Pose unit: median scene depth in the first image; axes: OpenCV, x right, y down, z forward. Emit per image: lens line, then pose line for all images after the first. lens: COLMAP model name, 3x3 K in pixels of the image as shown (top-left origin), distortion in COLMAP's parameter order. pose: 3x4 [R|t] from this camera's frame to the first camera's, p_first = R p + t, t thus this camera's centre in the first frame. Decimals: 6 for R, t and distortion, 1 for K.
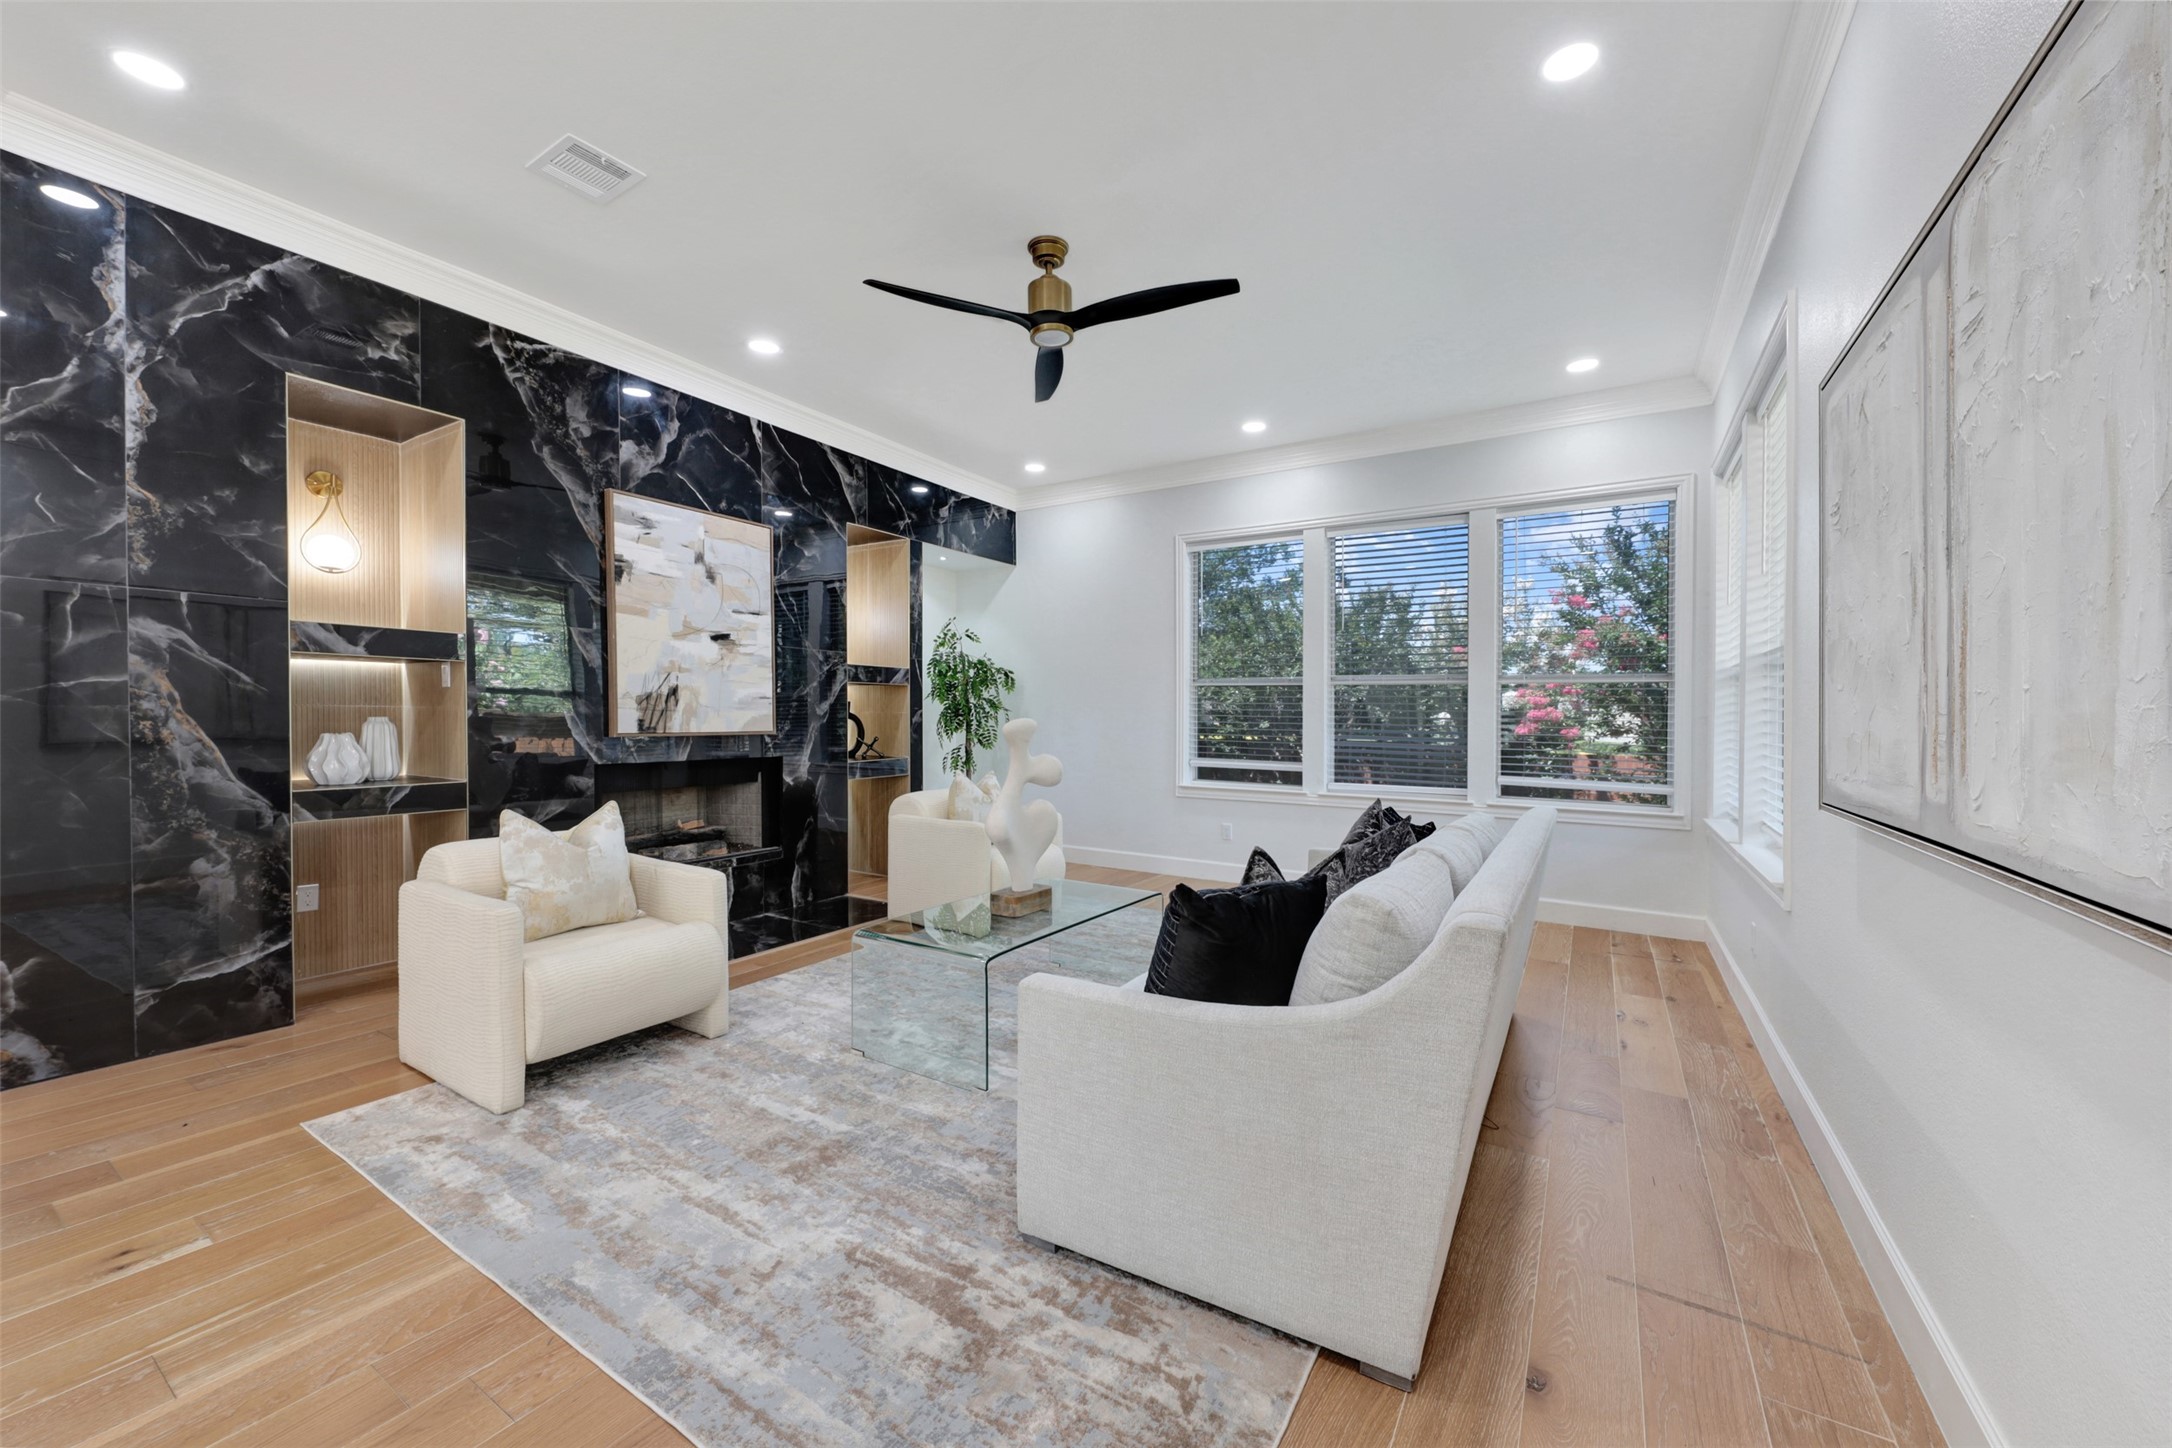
lens RADIAL K [[804.7, 0, 1105.5], [0, 804.7, 724.7], [0, 0, 1]] dist [0.023767, -0.012063]
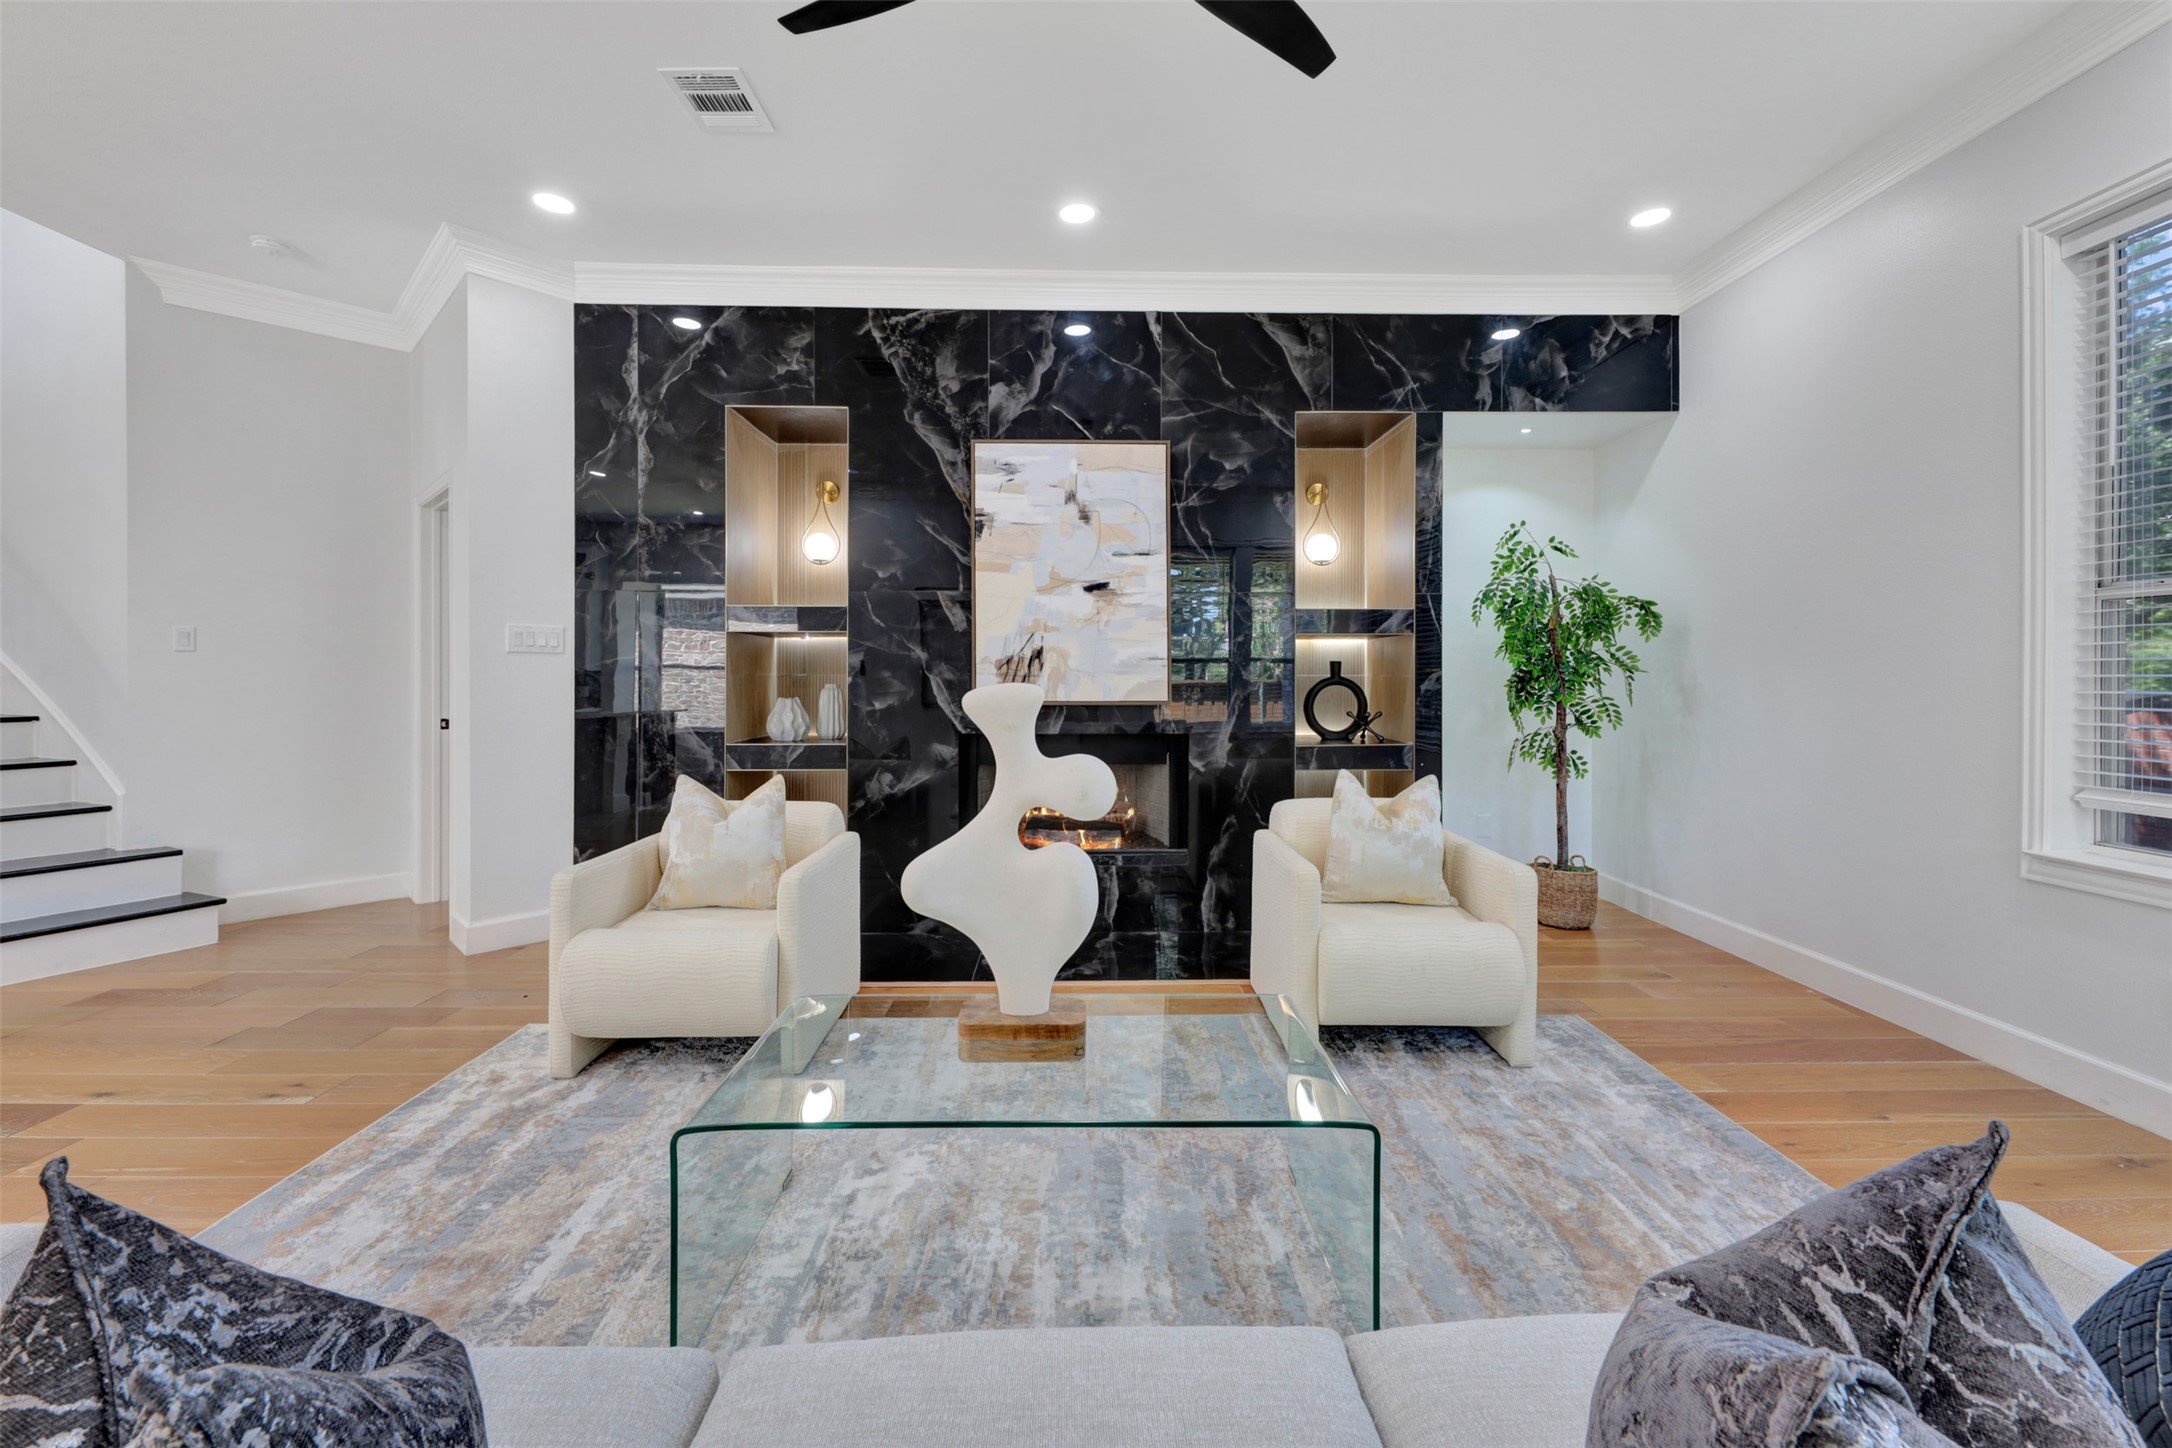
lens RADIAL K [[861.9, 0, 1109.1], [0, 861.9, 686.6], [0, 0, 1]] dist [0.008994, -0.000209]
pose [[0.538206, -0.008010, -0.842775, 0.341209], [-0.005615, 0.999899, -0.013089, 0.006953], [0.842794, 0.011777, 0.538107, 0.654341]]
